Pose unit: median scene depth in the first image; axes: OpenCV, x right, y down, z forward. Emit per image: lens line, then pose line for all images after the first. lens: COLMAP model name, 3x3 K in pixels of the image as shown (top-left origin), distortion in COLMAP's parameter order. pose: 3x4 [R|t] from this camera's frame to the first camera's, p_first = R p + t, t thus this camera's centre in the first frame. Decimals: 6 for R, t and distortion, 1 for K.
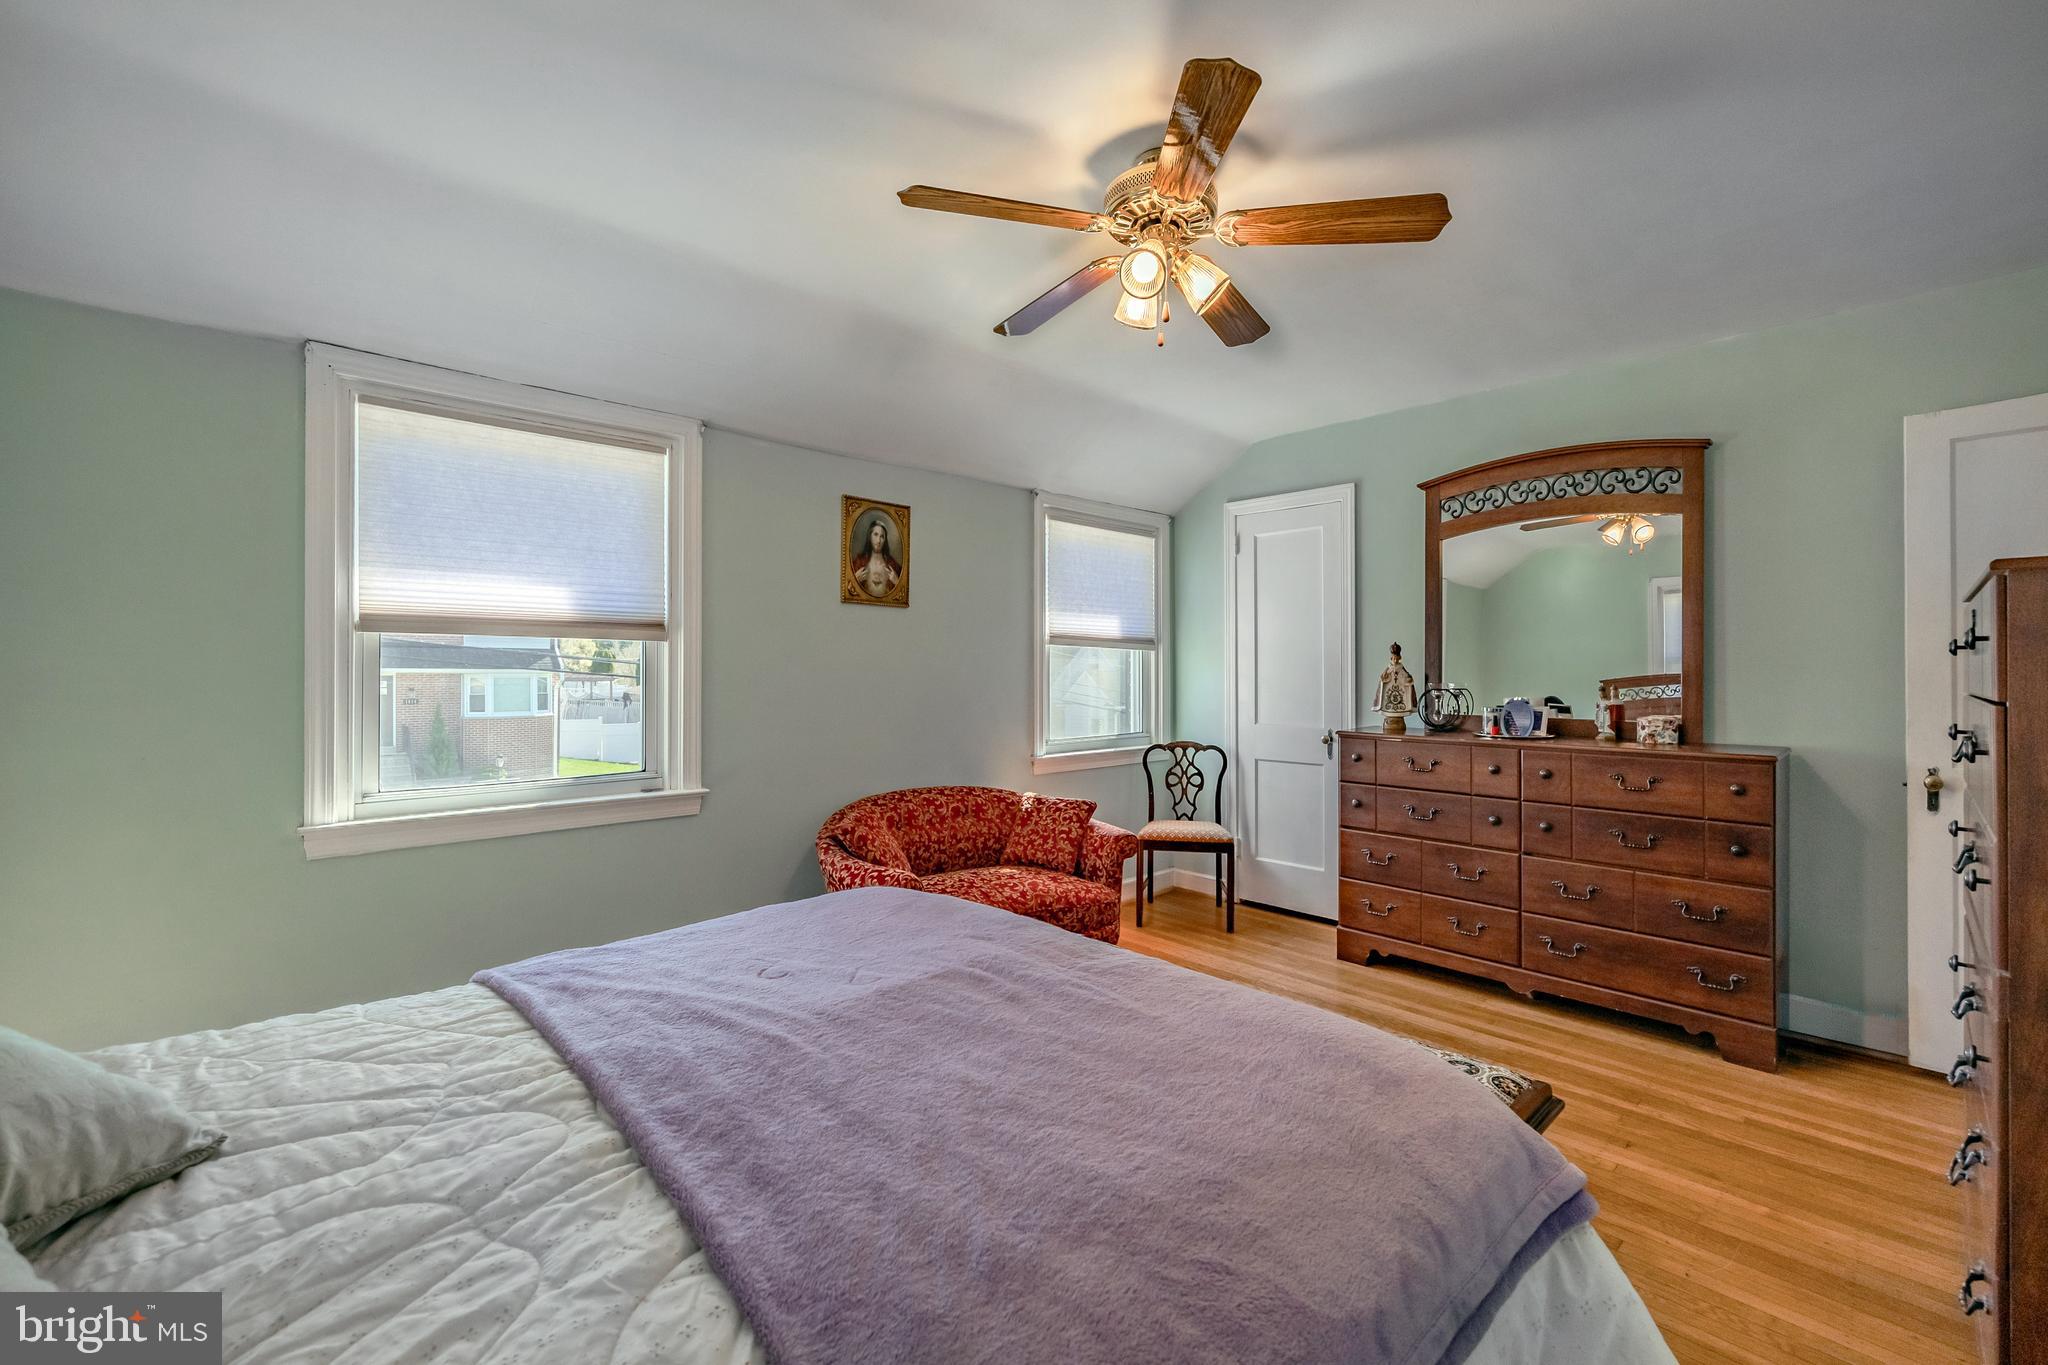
lens RADIAL K [[860.1, 0, 1030.0], [0, 860.1, 664.7], [0, 0, 1]] dist [-0.001706, -0.000177]
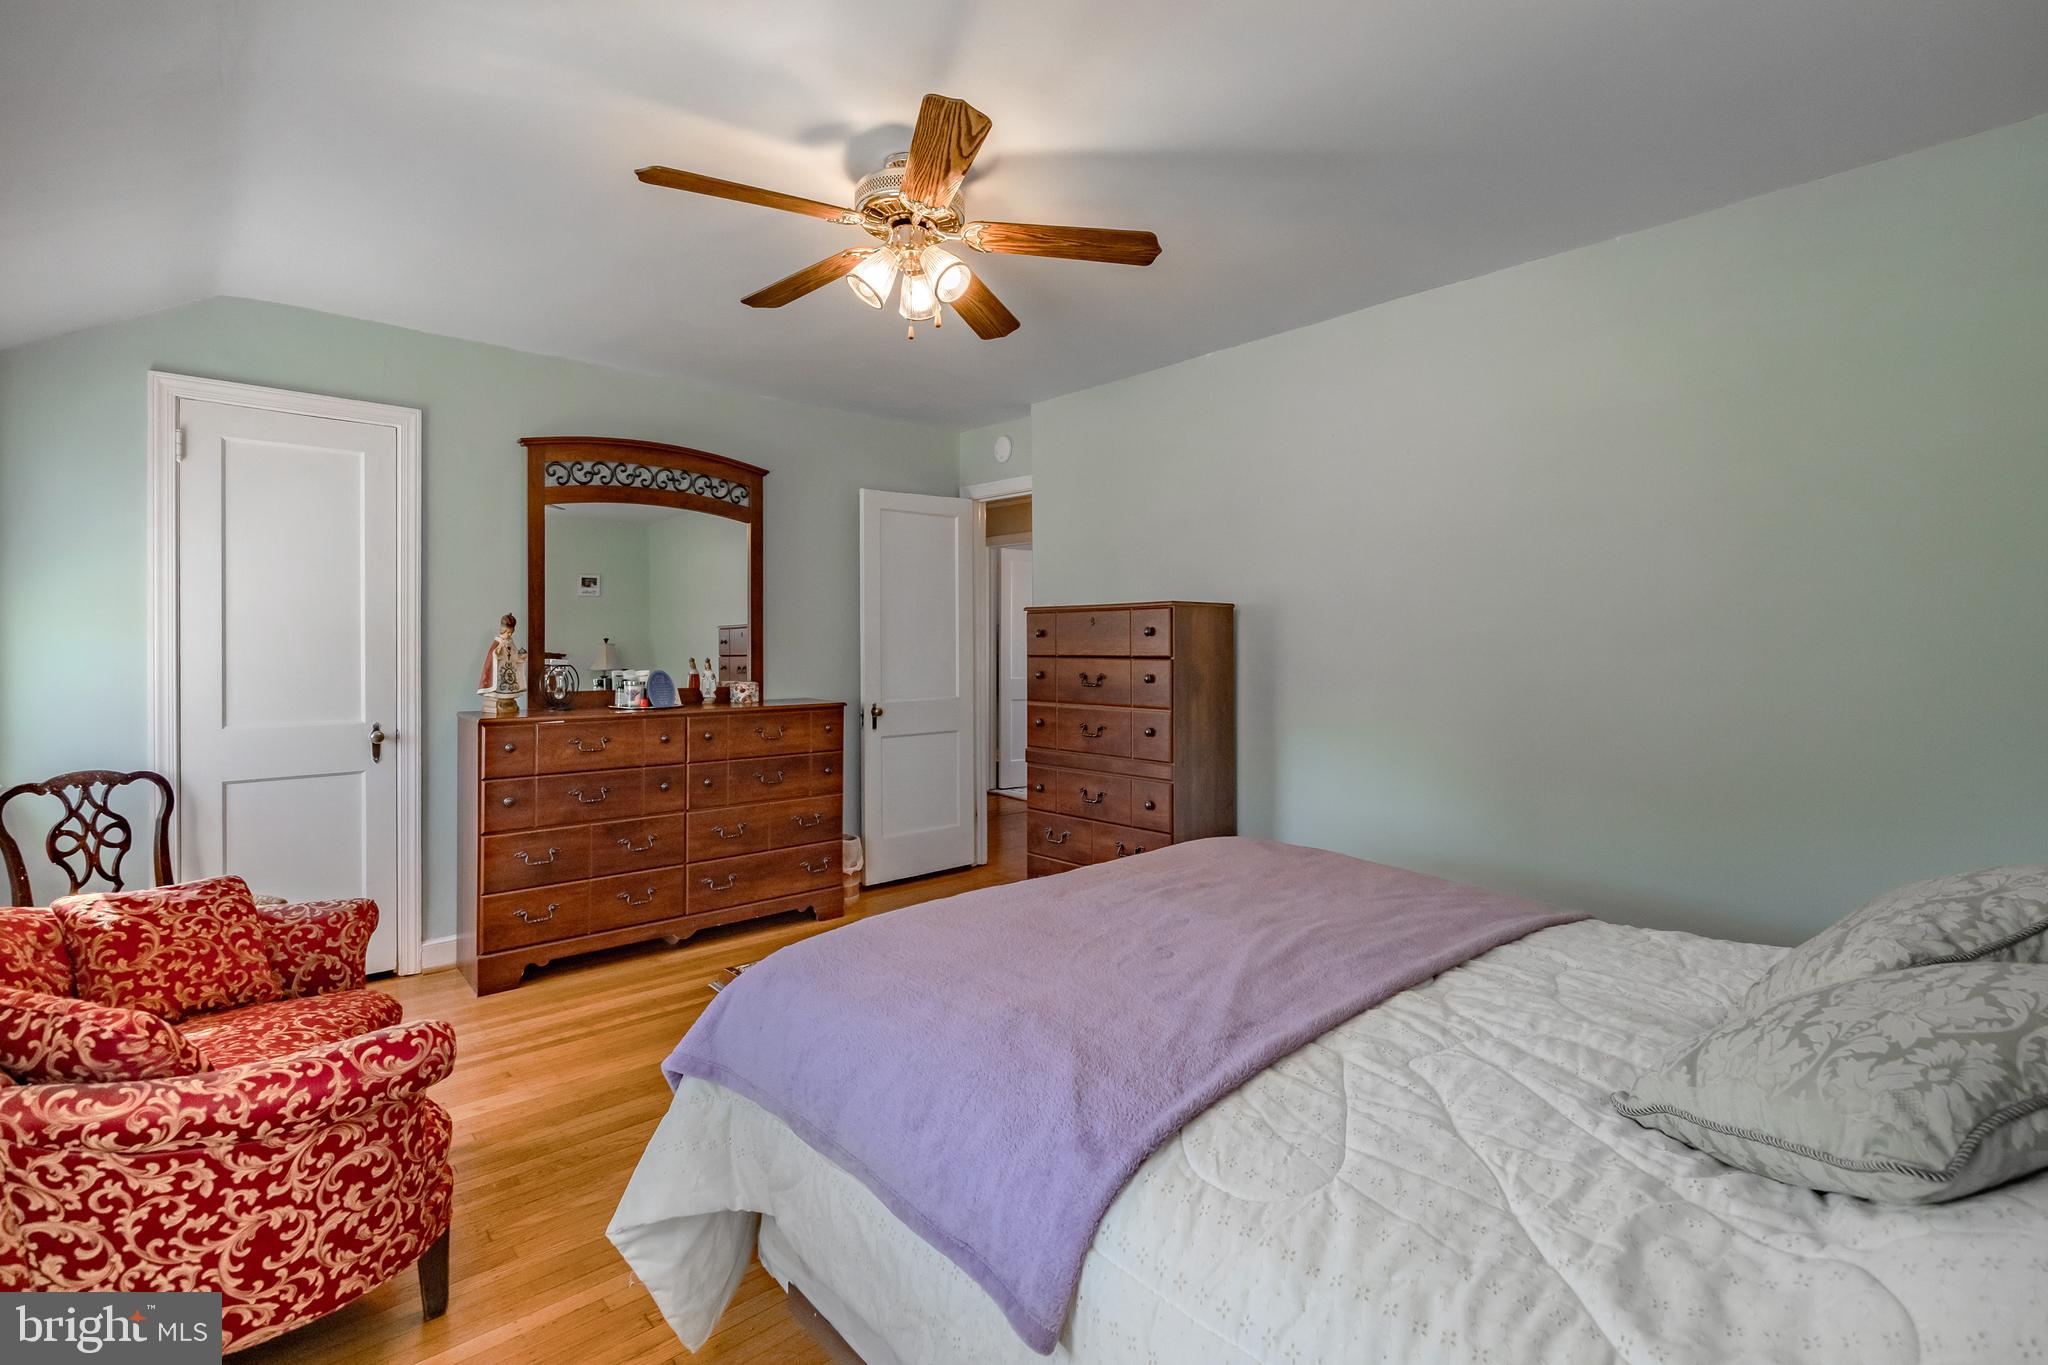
lens RADIAL K [[924.5, 0, 1088.1], [0, 924.5, 641.2], [0, 0, 1]] dist [-0.003641, -0.000638]
pose [[-0.009406, 0.002527, 0.999953, -0.532046], [-0.004942, 0.999984, -0.002573, 0.001708], [-0.999944, -0.004966, -0.009393, 0.429324]]
